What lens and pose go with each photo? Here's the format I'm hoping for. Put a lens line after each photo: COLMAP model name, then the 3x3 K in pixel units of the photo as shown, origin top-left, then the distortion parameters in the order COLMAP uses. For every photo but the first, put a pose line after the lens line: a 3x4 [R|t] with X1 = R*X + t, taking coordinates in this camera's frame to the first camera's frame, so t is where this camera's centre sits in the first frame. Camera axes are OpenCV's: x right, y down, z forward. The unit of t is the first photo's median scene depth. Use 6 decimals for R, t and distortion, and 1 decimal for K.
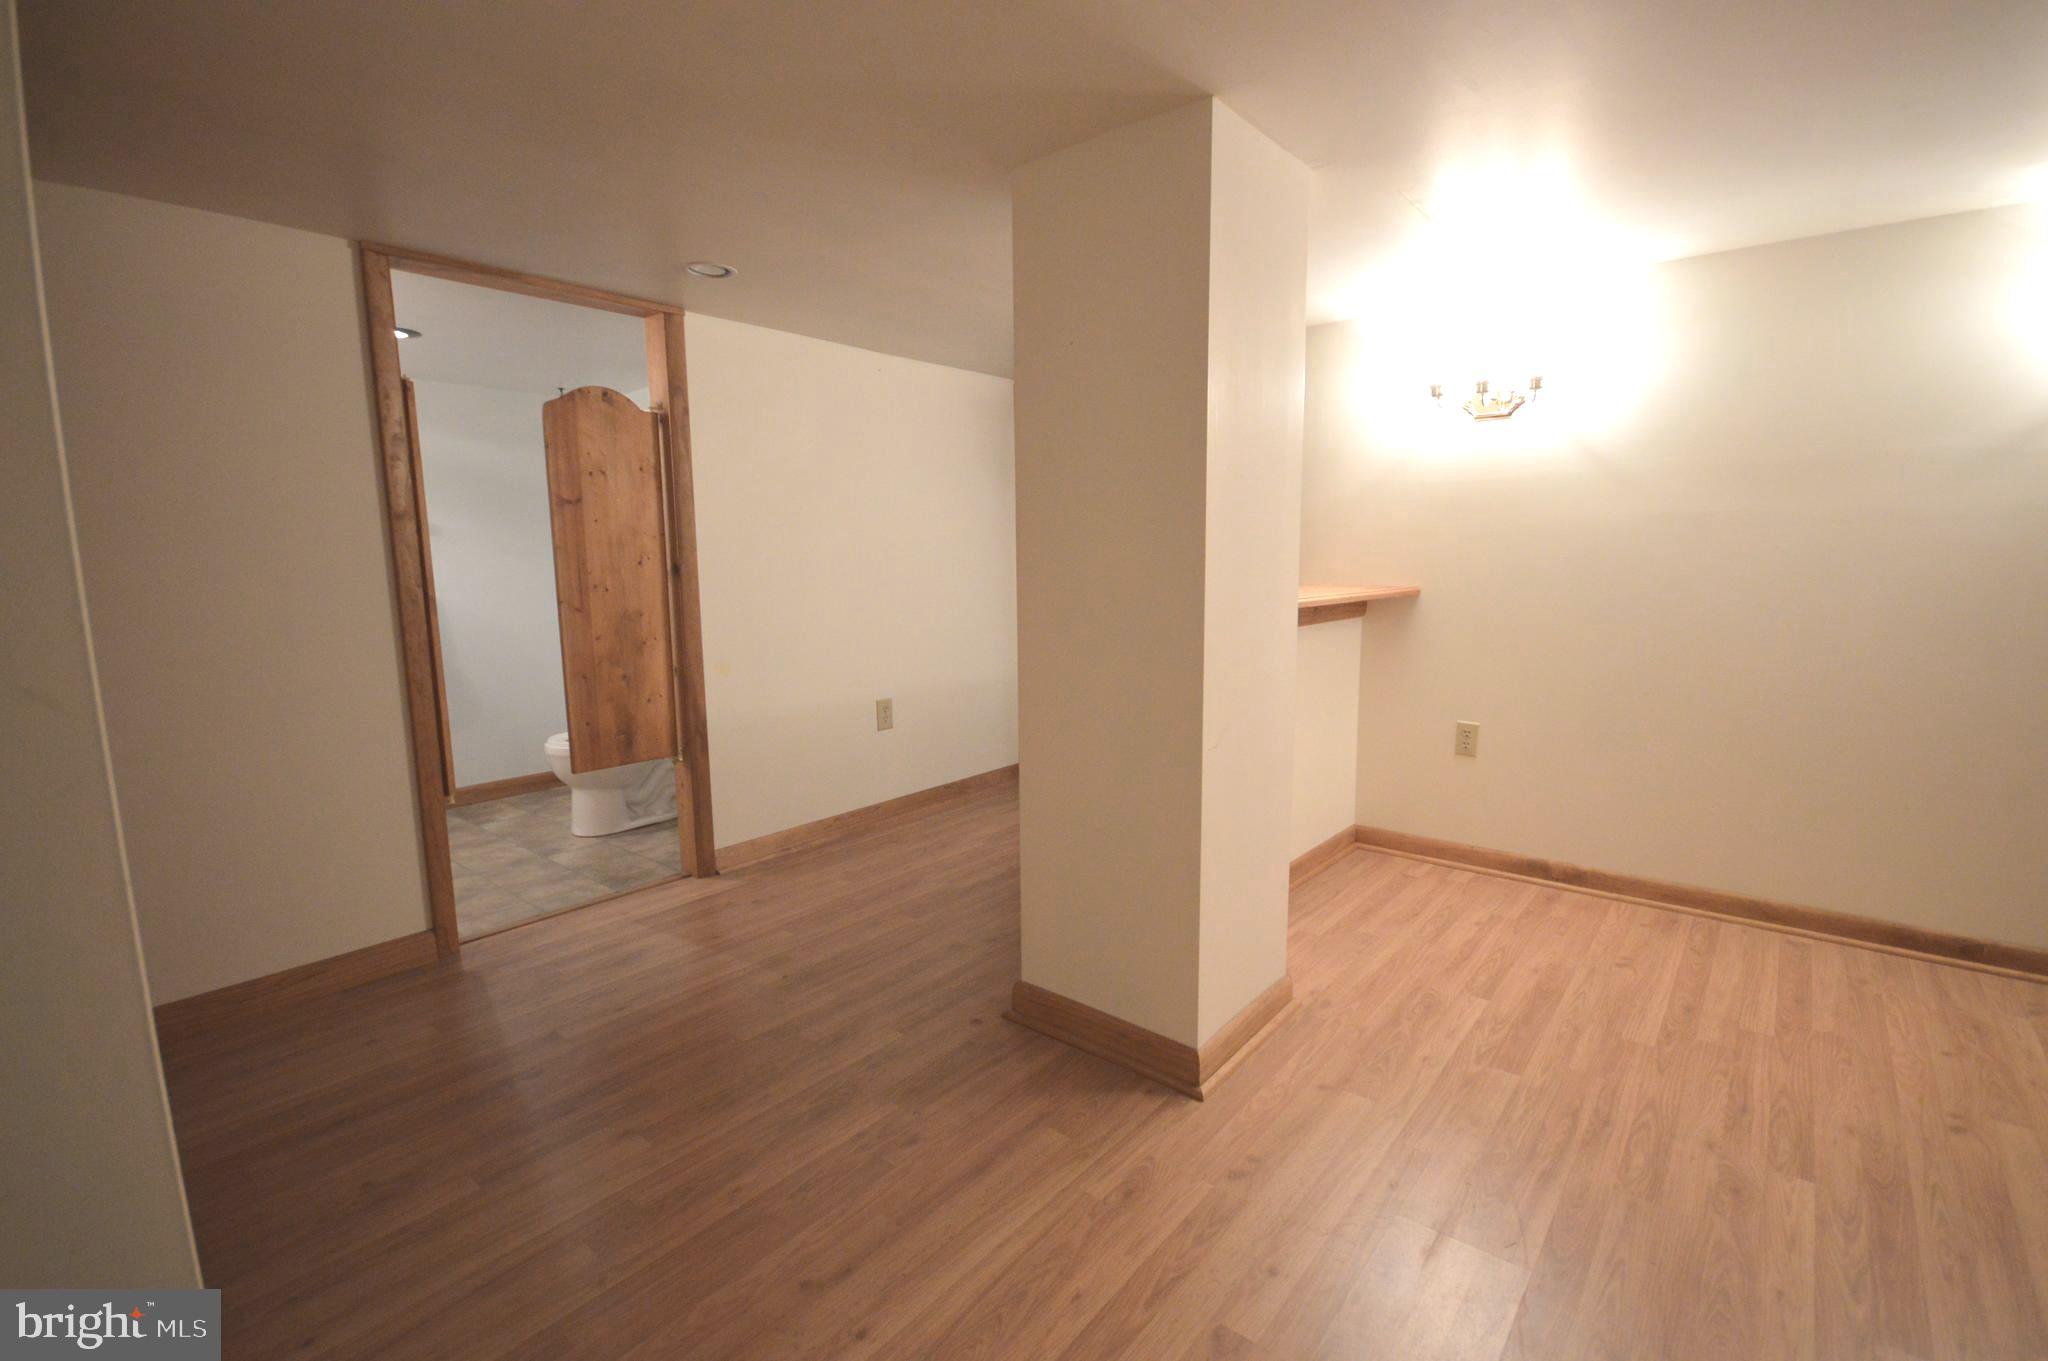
lens RADIAL K [[918.9, 0, 1023.4], [0, 918.9, 679.3], [0, 0, 1]] dist [0.014670, -0.011211]
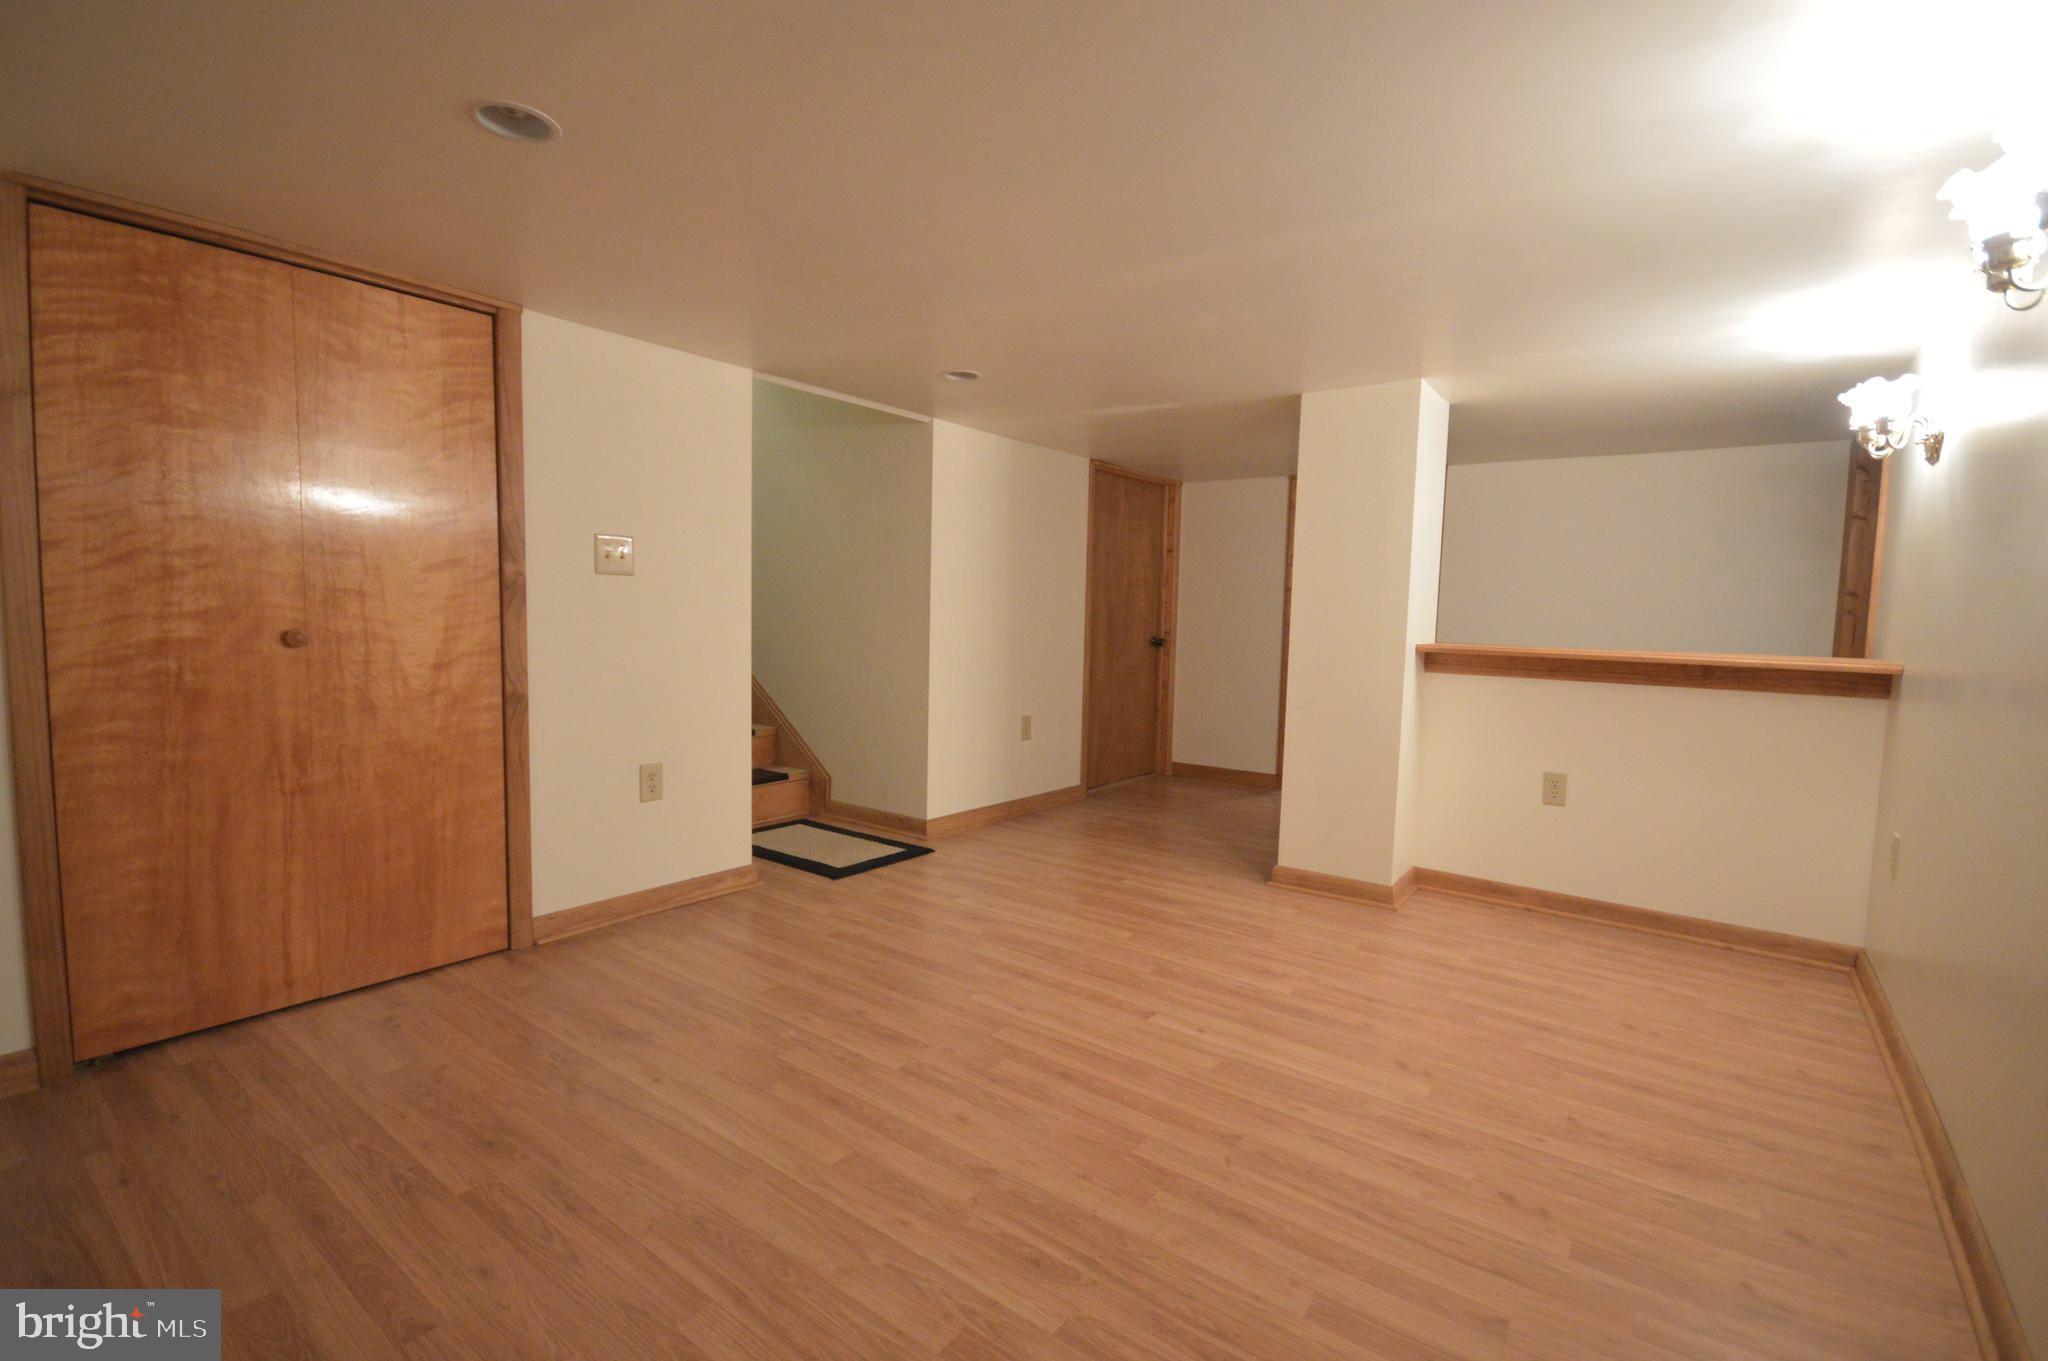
lens RADIAL K [[918.9, 0, 1037.1], [0, 918.9, 669.8], [0, 0, 1]] dist [0.014670, -0.011211]
pose [[0.064479, 0.076619, -0.994973, 1.720841], [-0.161248, 0.984746, 0.065382, -0.037297], [0.984805, 0.156222, 0.075850, 0.249844]]
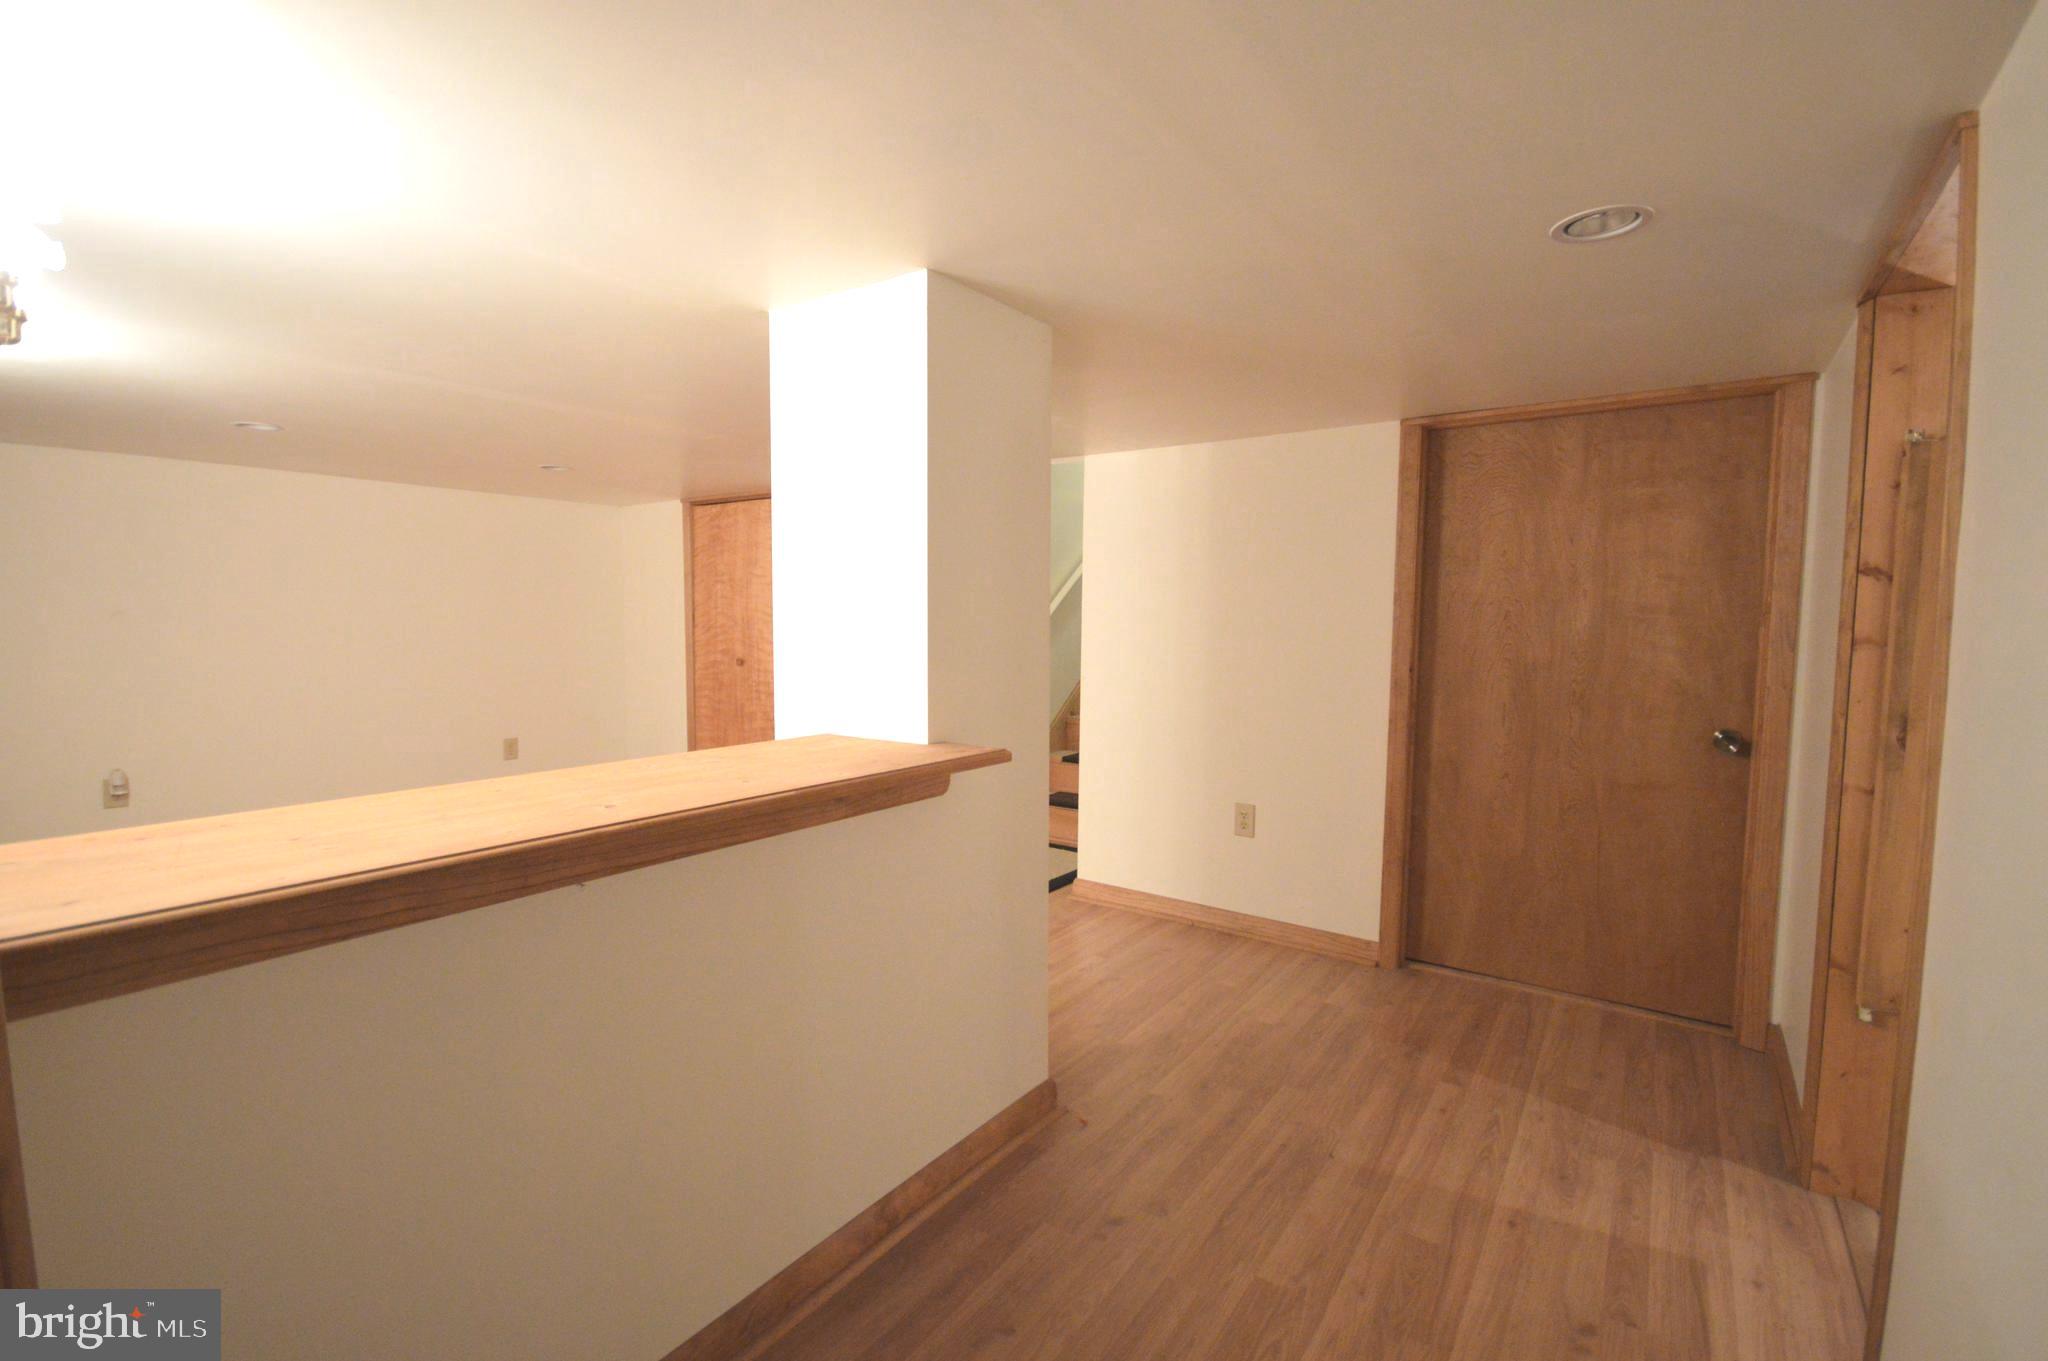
lens RADIAL K [[918.9, 0, 1012.1], [0, 918.9, 698.7], [0, 0, 1]] dist [0.014670, -0.011211]
pose [[-0.996965, -0.003230, -0.077790, 0.119311], [-0.019723, 0.977029, 0.212193, -0.296408], [0.075318, 0.213083, -0.974127, 1.891803]]
